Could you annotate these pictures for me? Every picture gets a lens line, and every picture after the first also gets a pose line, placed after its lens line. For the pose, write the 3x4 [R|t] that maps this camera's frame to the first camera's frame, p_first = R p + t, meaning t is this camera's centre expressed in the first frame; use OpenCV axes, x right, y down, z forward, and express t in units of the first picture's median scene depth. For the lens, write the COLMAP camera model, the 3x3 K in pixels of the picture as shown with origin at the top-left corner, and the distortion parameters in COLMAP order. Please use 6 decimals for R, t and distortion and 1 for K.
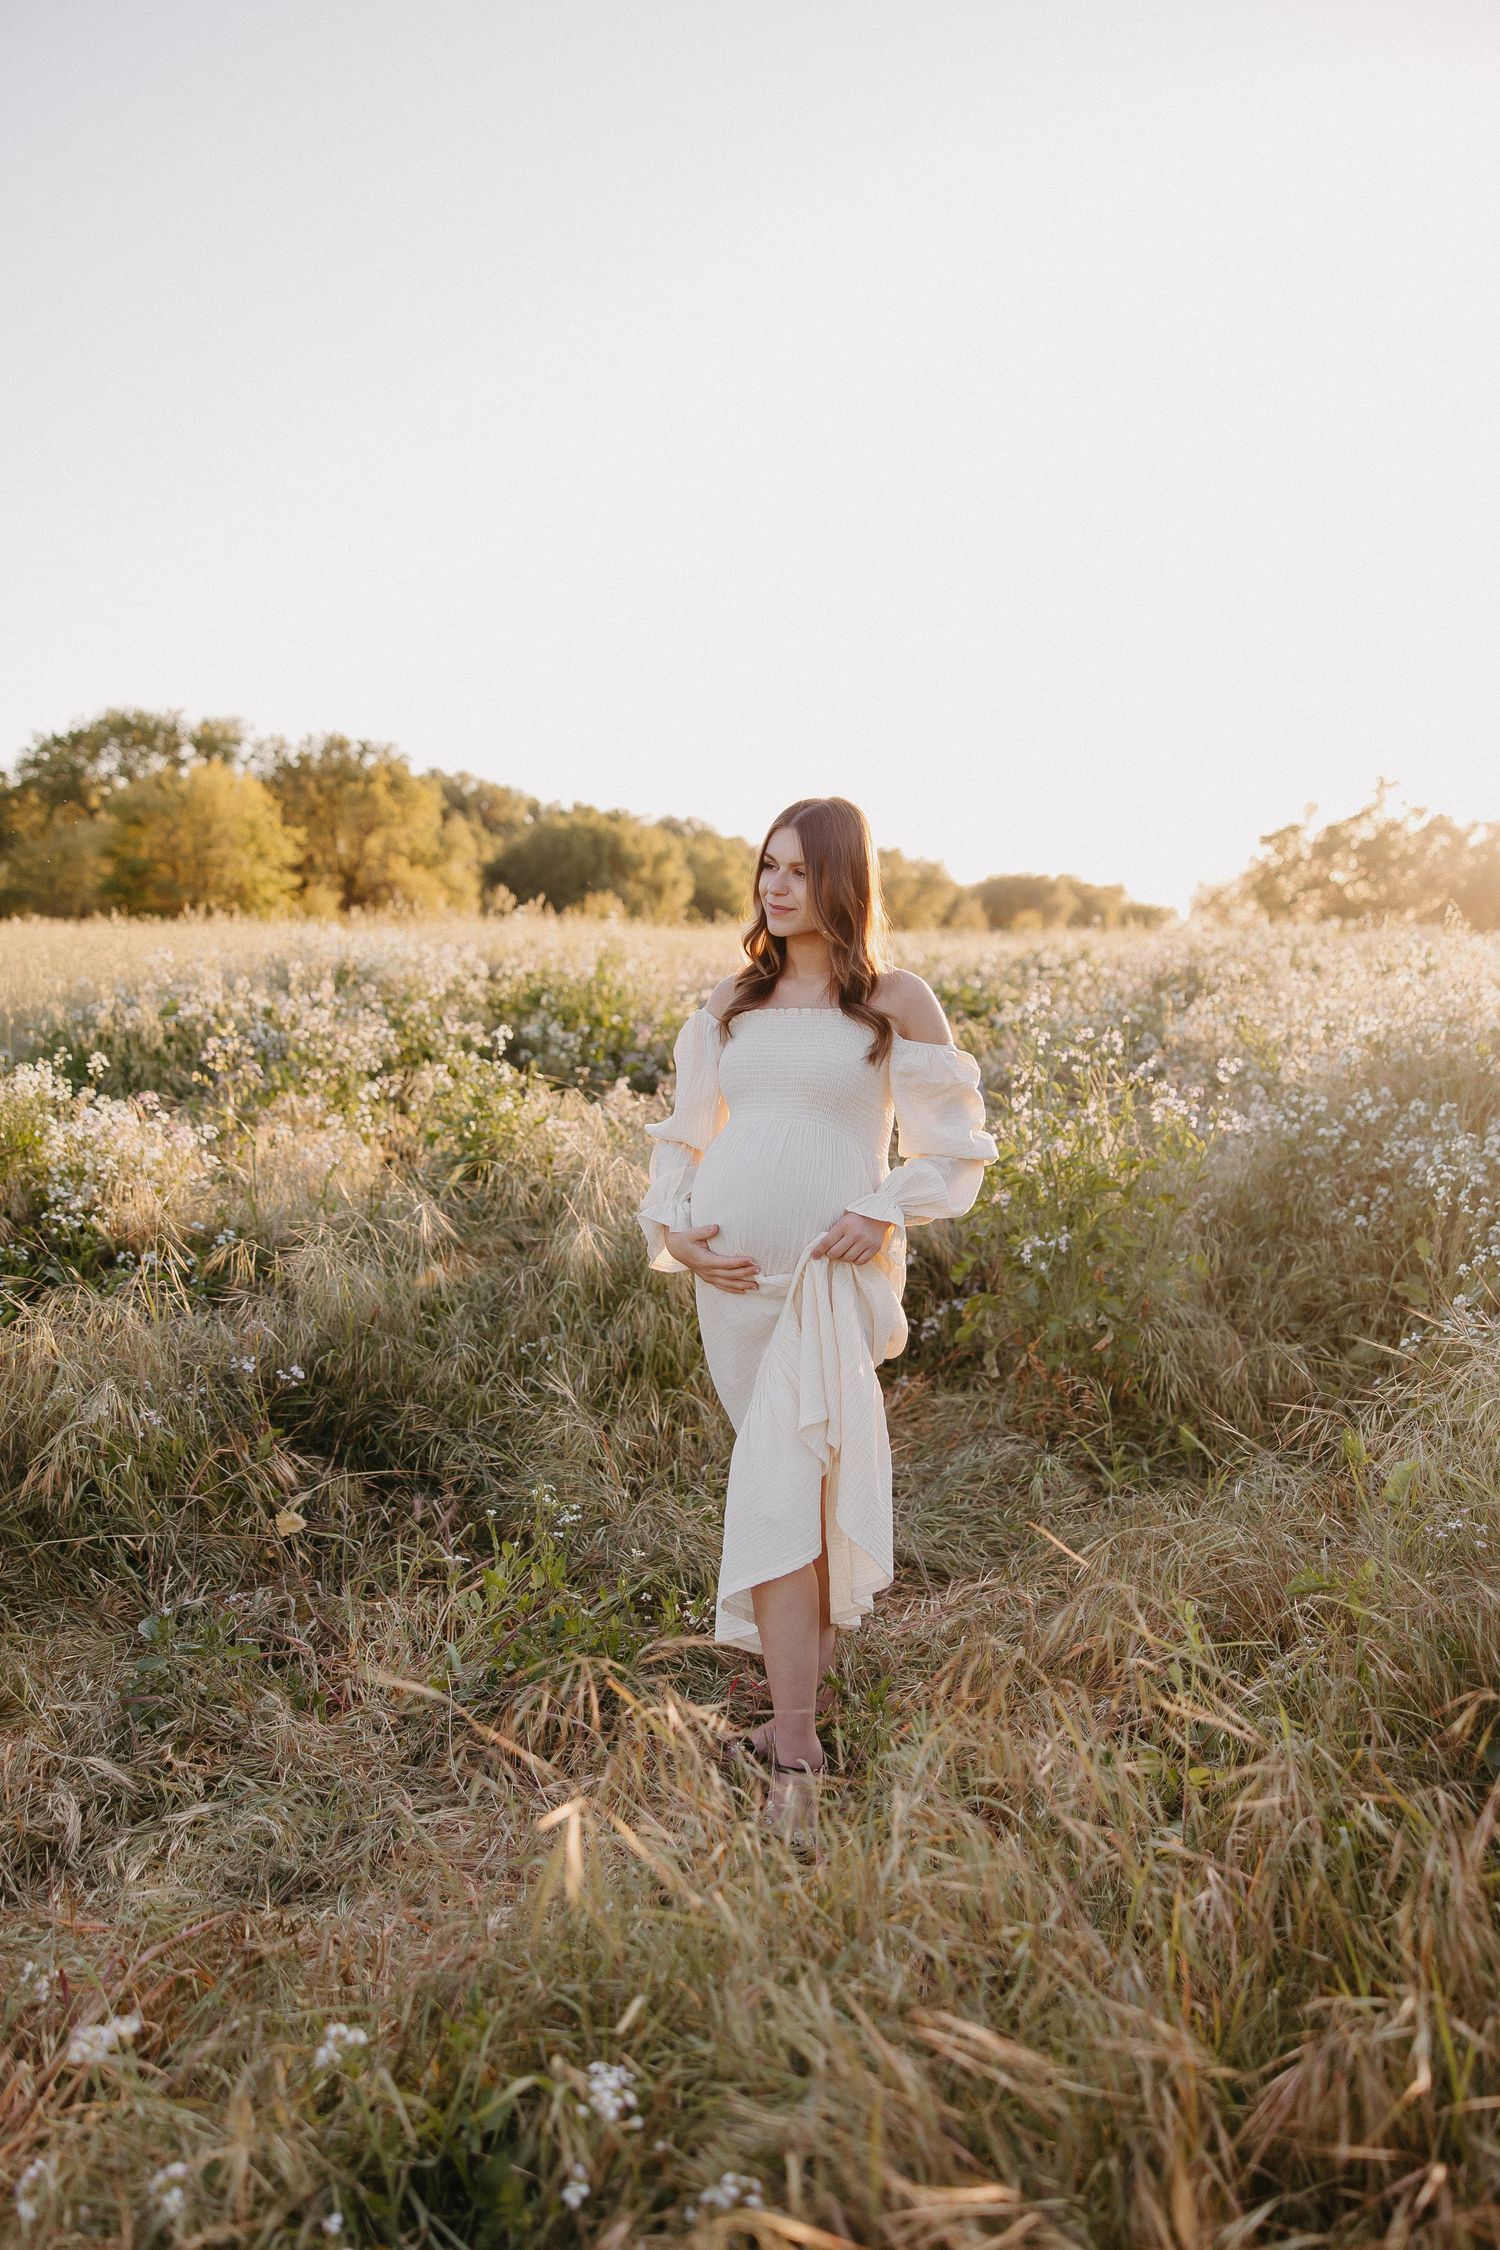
lens RADIAL K [[1774.8, 0, 750.0], [0, 1774.8, 1125.0], [0, 0, 1]] dist [0.013159, 0.004467]
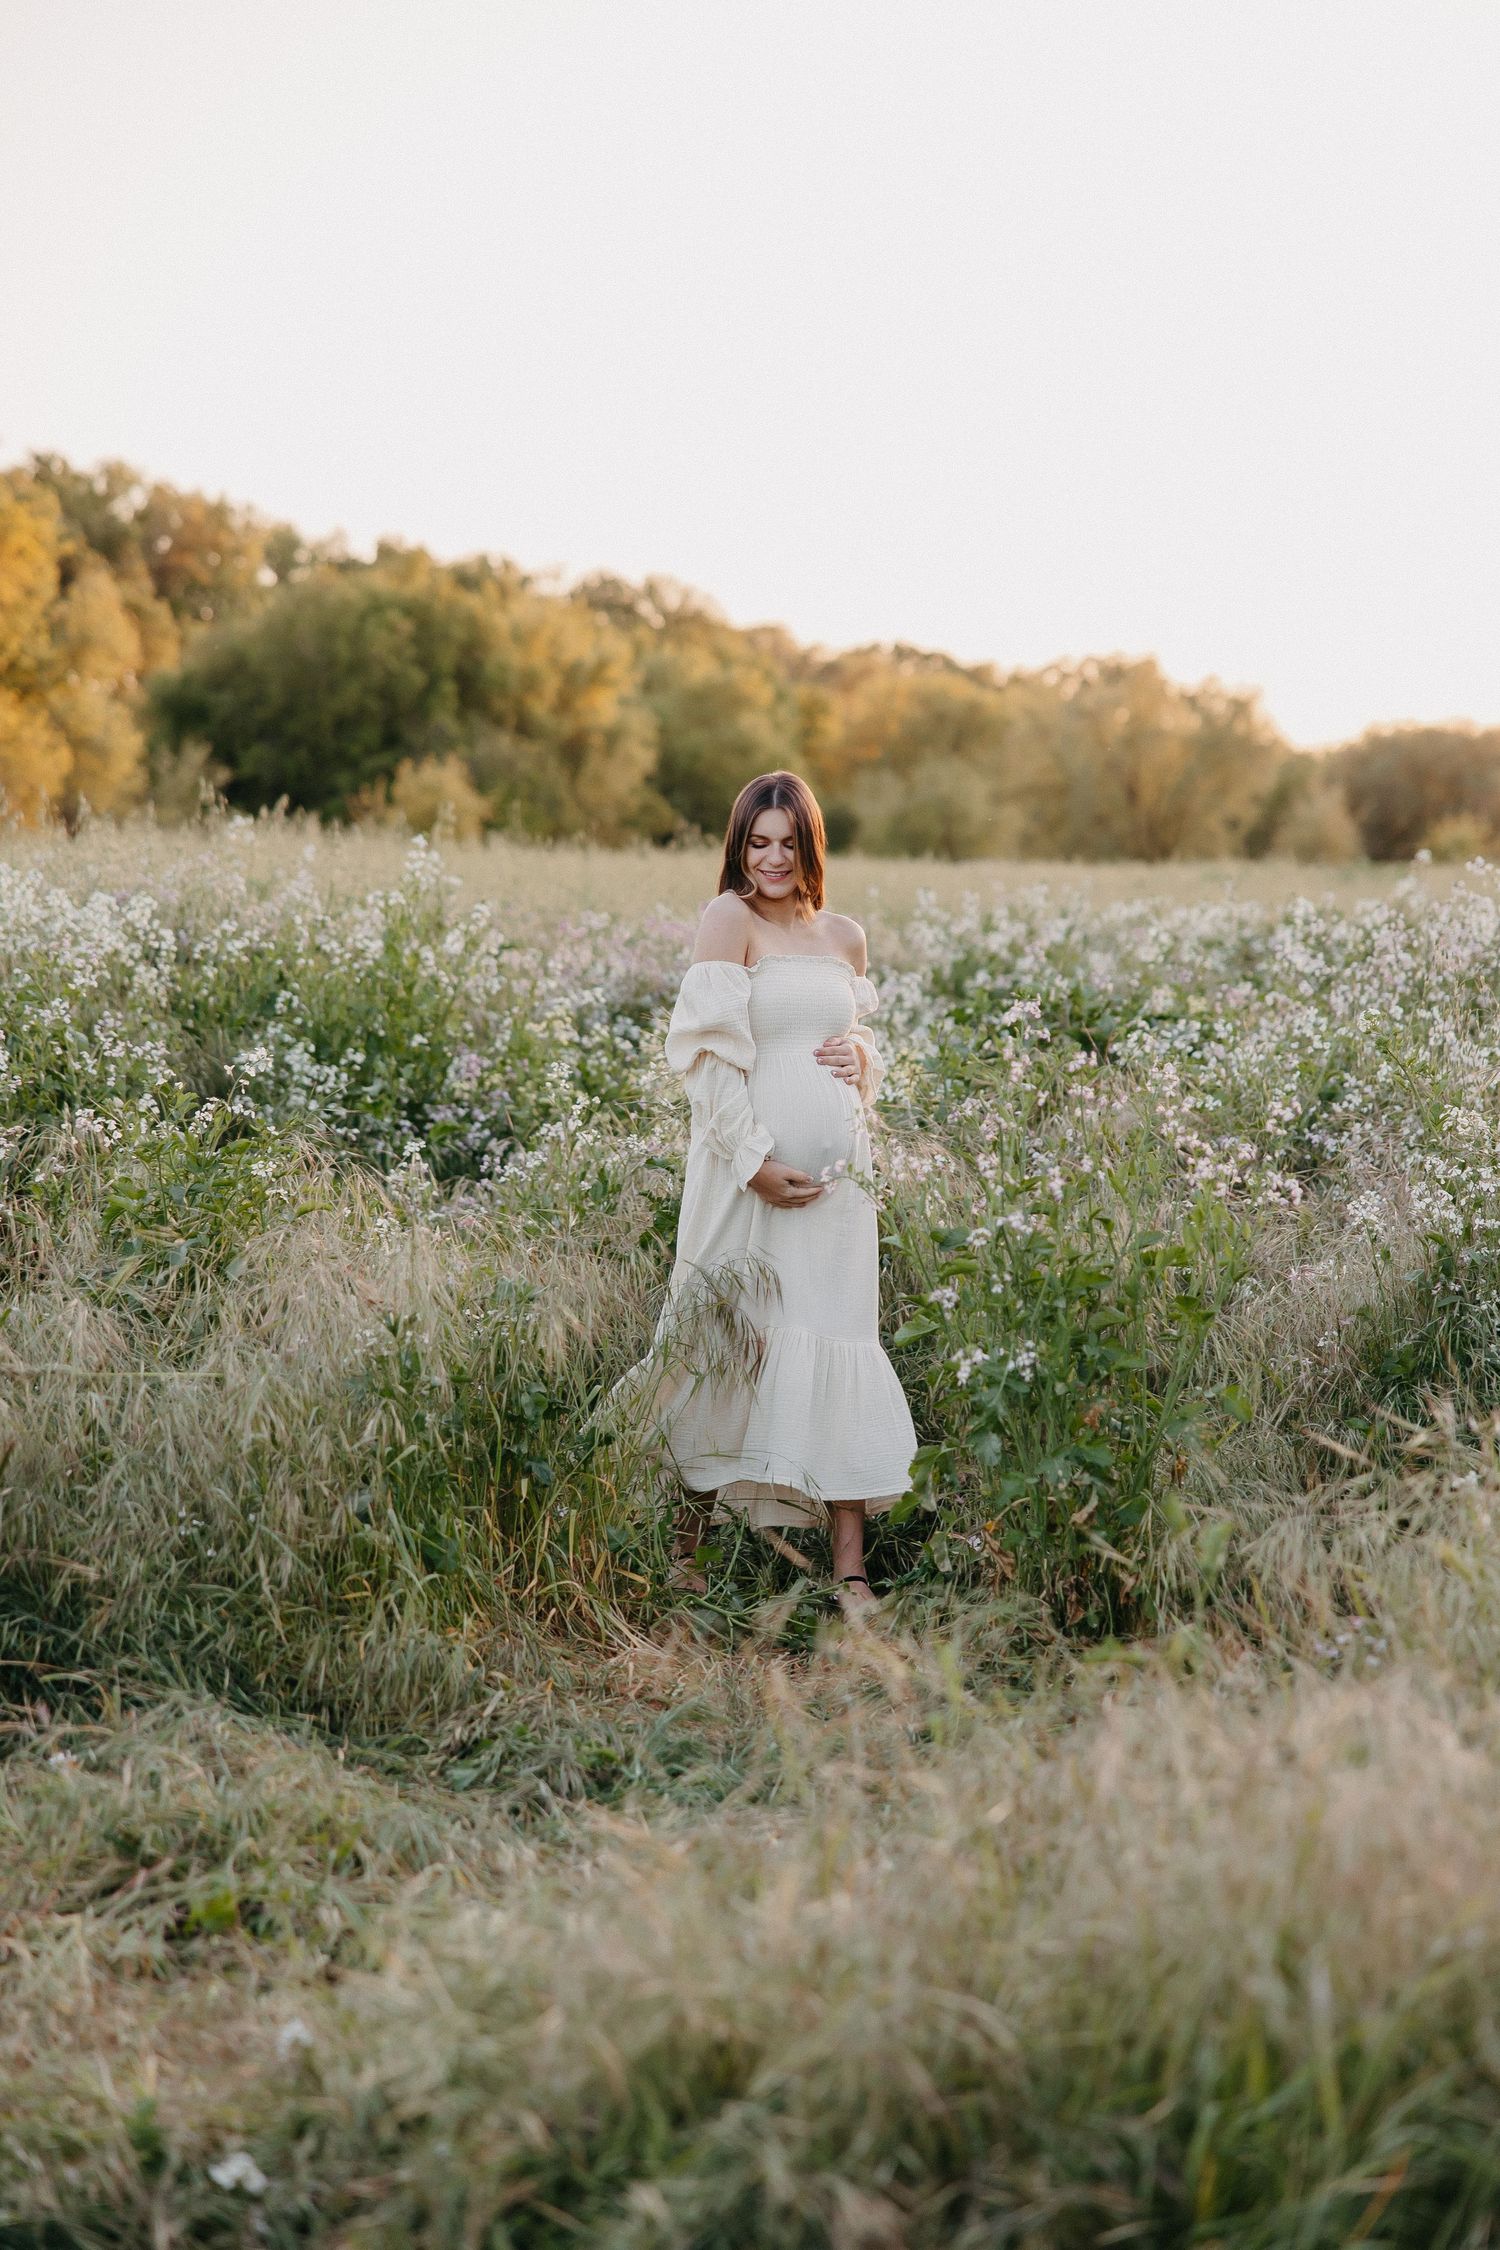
lens RADIAL K [[4330.1, 0, 750.0], [0, 4330.1, 1125.0], [0, 0, 1]] dist [0.203467, -2.342362]
pose [[0.999808, 0.016516, -0.010512, 0.035204], [-0.016981, 0.998806, -0.045796, 0.021339], [0.009743, 0.045966, 0.998895, -0.268793]]
